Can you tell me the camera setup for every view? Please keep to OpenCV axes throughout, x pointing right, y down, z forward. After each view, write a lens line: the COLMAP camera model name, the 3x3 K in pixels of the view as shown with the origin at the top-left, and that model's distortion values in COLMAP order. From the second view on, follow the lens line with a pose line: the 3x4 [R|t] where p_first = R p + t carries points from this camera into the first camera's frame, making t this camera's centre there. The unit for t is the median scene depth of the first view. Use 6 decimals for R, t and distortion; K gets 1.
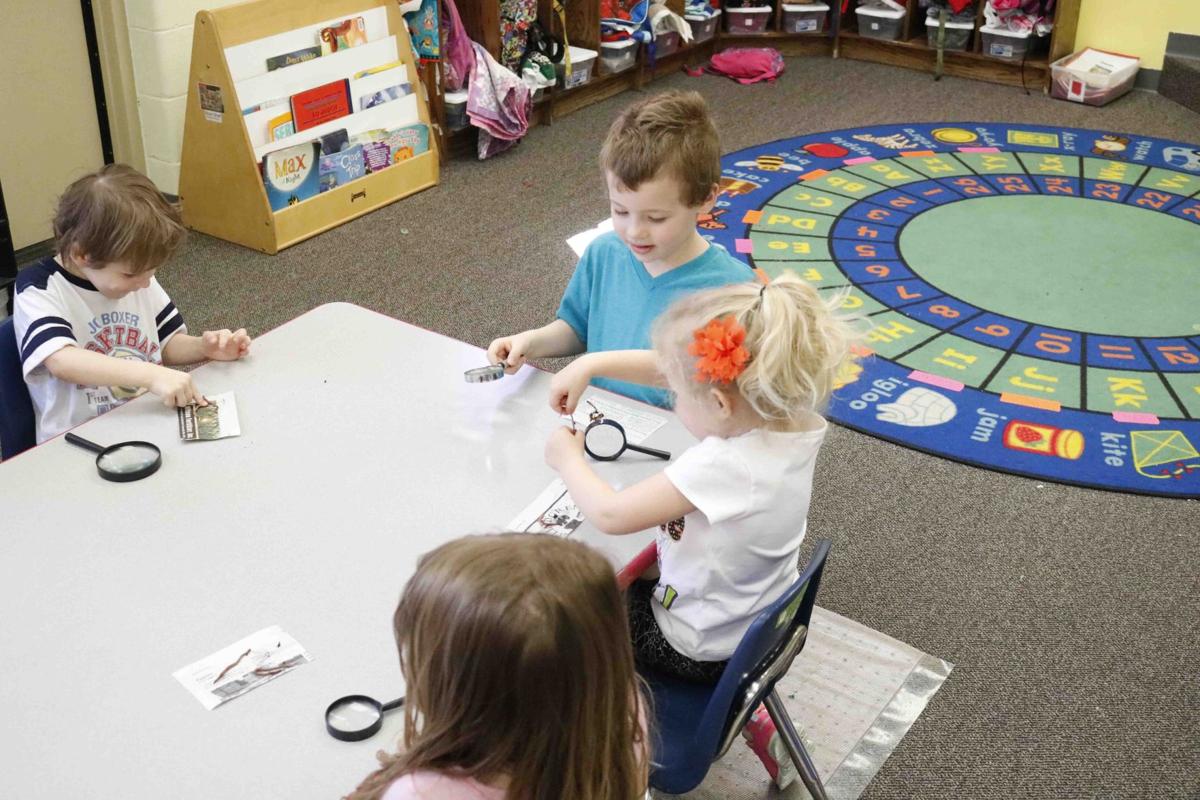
lens RADIAL K [[1390.6, 0, 600.0], [0, 1390.6, 400.0], [0, 0, 1]] dist [-0.120203, 0.156119]
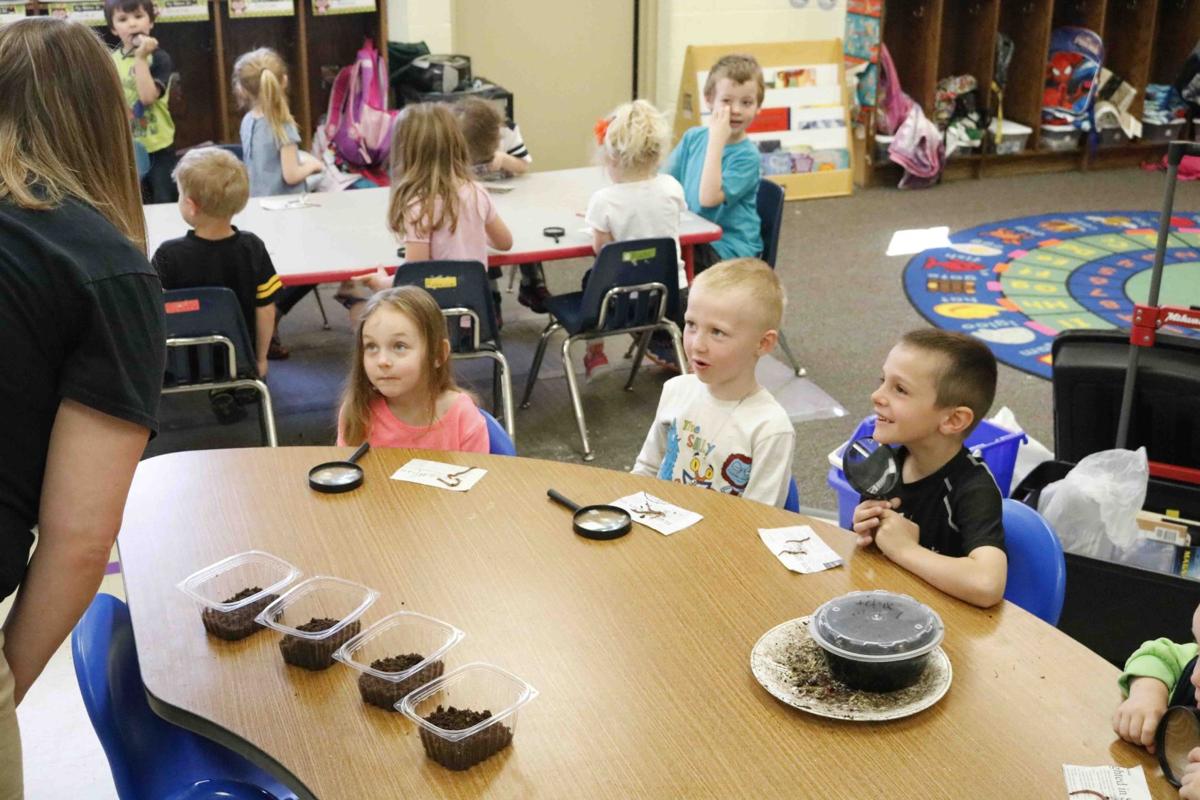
lens RADIAL K [[1501.5, 0, 589.3], [0, 1501.5, 389.7], [0, 0, 1]] dist [-0.075821, 0.069283]
pose [[0.826139, 0.196356, -0.528147, 0.494830], [-0.263945, 0.962977, -0.054851, 0.182194], [0.497823, 0.184716, 0.847379, -0.357587]]
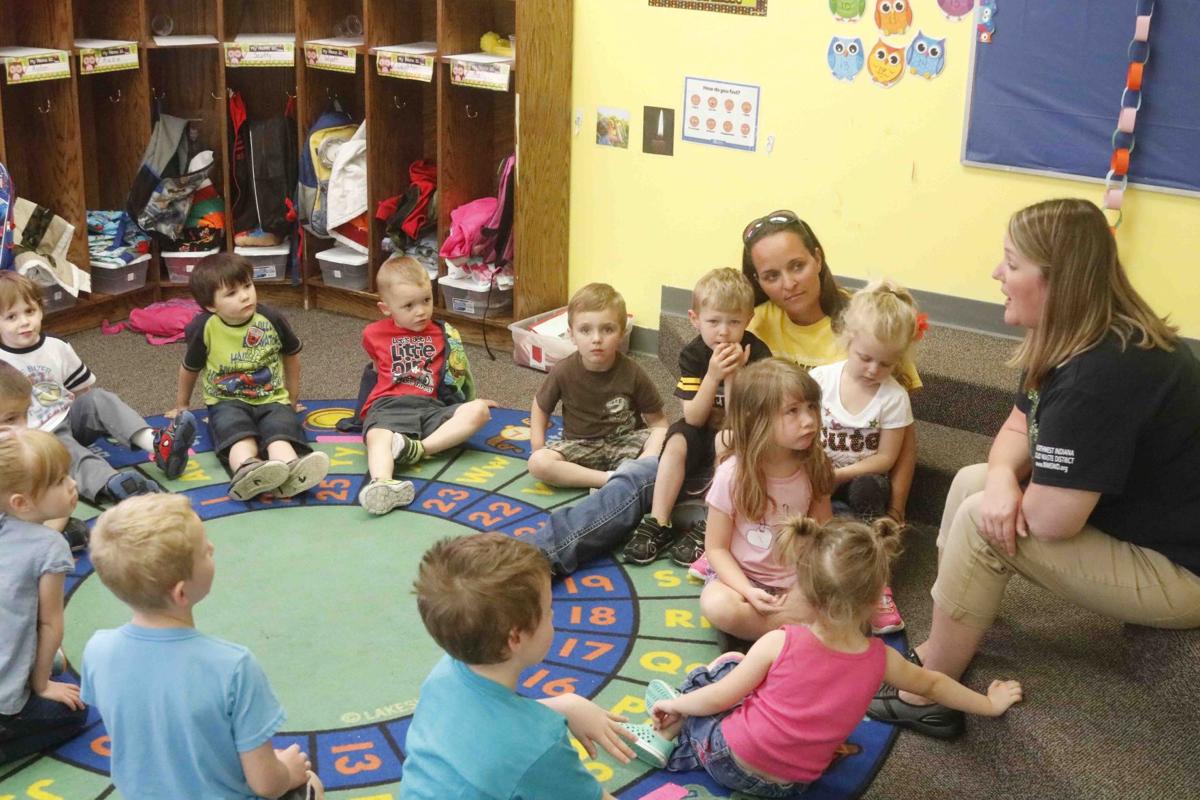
lens RADIAL K [[1533.6, 0, 600.0], [0, 1533.6, 400.0], [0, 0, 1]] dist [-0.156192, 0.087402]
pose [[0.999611, 0.011649, 0.025321, 0.441395], [-0.007828, 0.989241, -0.146087, -0.083430], [-0.026750, 0.145832, 0.988948, 0.127672]]
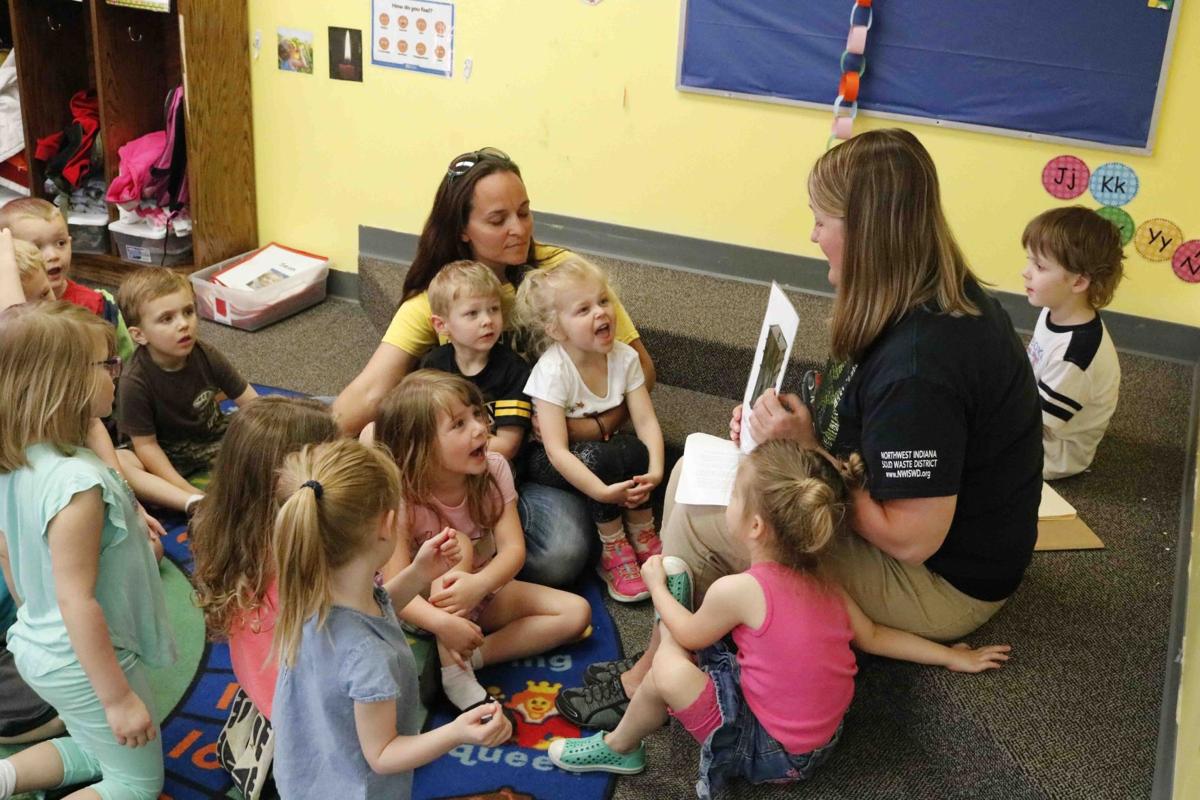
lens RADIAL K [[1434.7, 0, 595.3], [0, 1434.7, 402.1], [0, 0, 1]] dist [-0.109889, 0.126634]
pose [[0.982447, -0.037692, 0.182696, 0.491160], [0.048884, 0.997168, -0.057144, -0.150818], [-0.180025, 0.065072, 0.981507, 0.266993]]
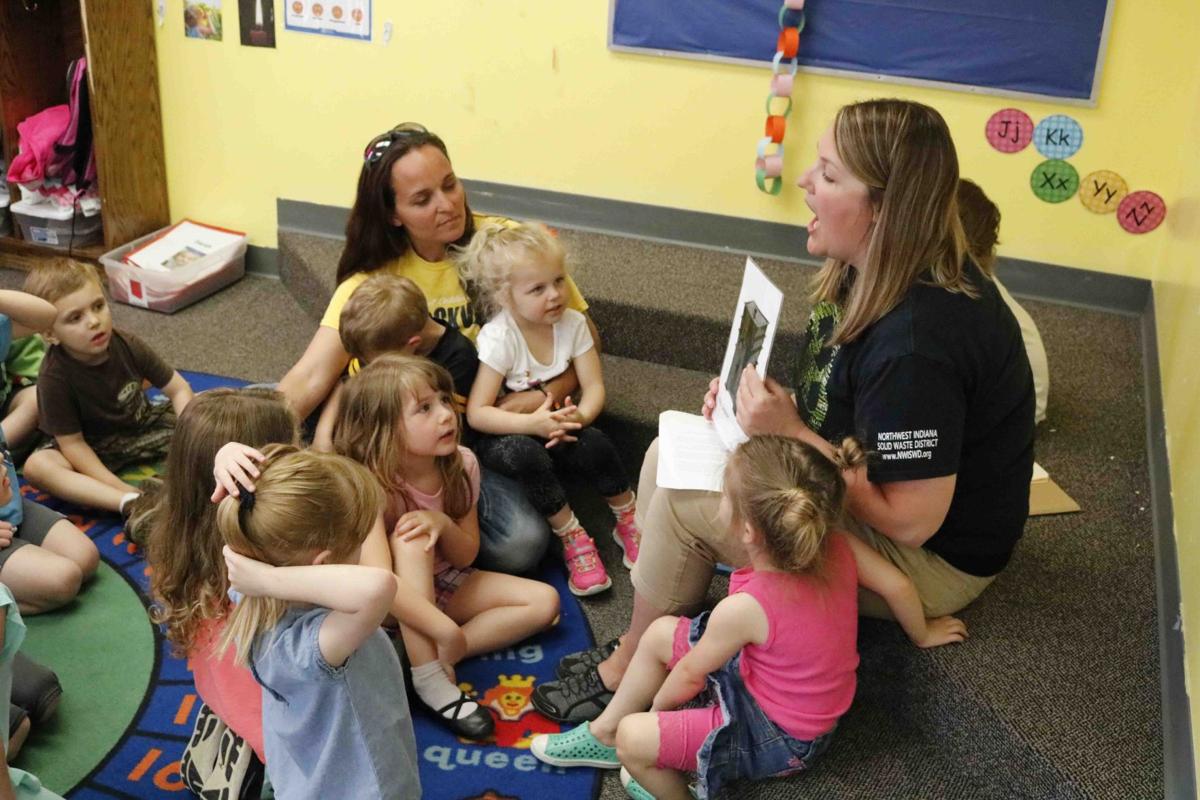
lens RADIAL K [[1432.9, 0, 600.0], [0, 1432.9, 400.0], [0, 0, 1]] dist [-0.103373, 0.081396]
pose [[0.963100, -0.082349, 0.256234, 0.469750], [0.090691, 0.995660, -0.020890, -0.164350], [-0.253402, 0.043358, 0.966389, 0.296276]]
